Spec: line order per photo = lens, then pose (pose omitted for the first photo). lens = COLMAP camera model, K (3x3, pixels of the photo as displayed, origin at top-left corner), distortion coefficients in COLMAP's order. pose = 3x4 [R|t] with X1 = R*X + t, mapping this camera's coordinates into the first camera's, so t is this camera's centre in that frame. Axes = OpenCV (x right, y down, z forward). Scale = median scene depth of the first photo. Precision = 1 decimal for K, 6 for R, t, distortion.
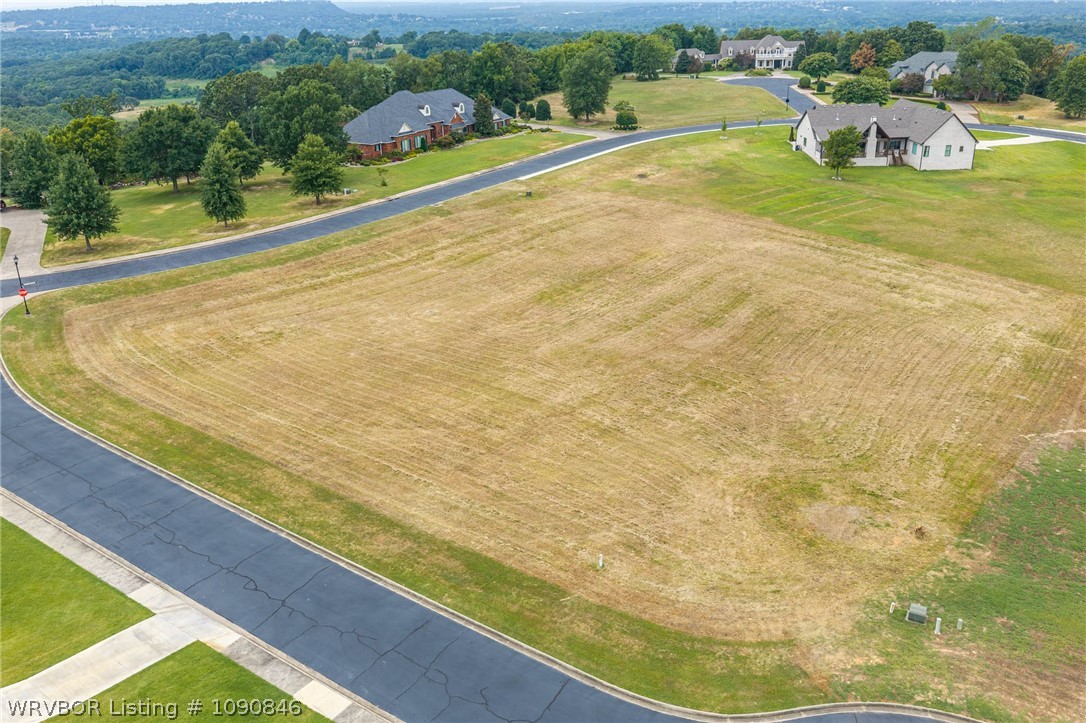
lens RADIAL K [[896.0, 0, 545.9], [0, 896.0, 359.7], [0, 0, 1]] dist [0.024690, -0.037253]
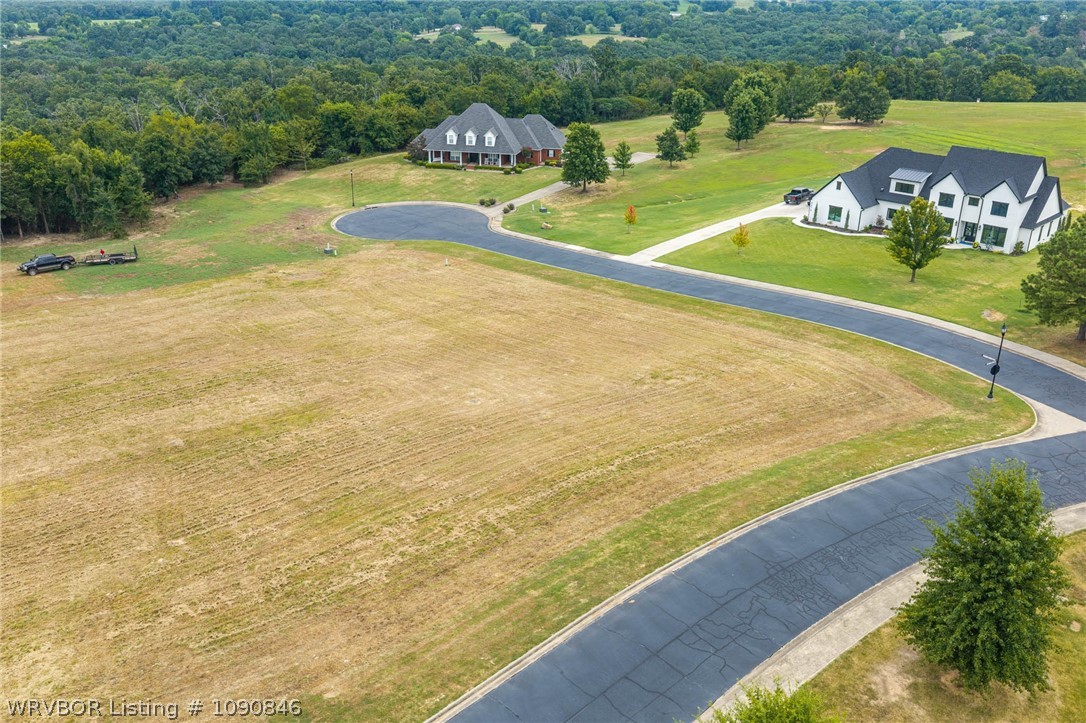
lens RADIAL K [[896.0, 0, 543.4], [0, 896.0, 360.2], [0, 0, 1]] dist [0.024690, -0.037253]
pose [[-0.980526, -0.064728, 0.185418, -0.324822], [0.084996, 0.711260, 0.697772, -0.606422], [-0.177046, 0.699943, -0.691907, 1.492582]]
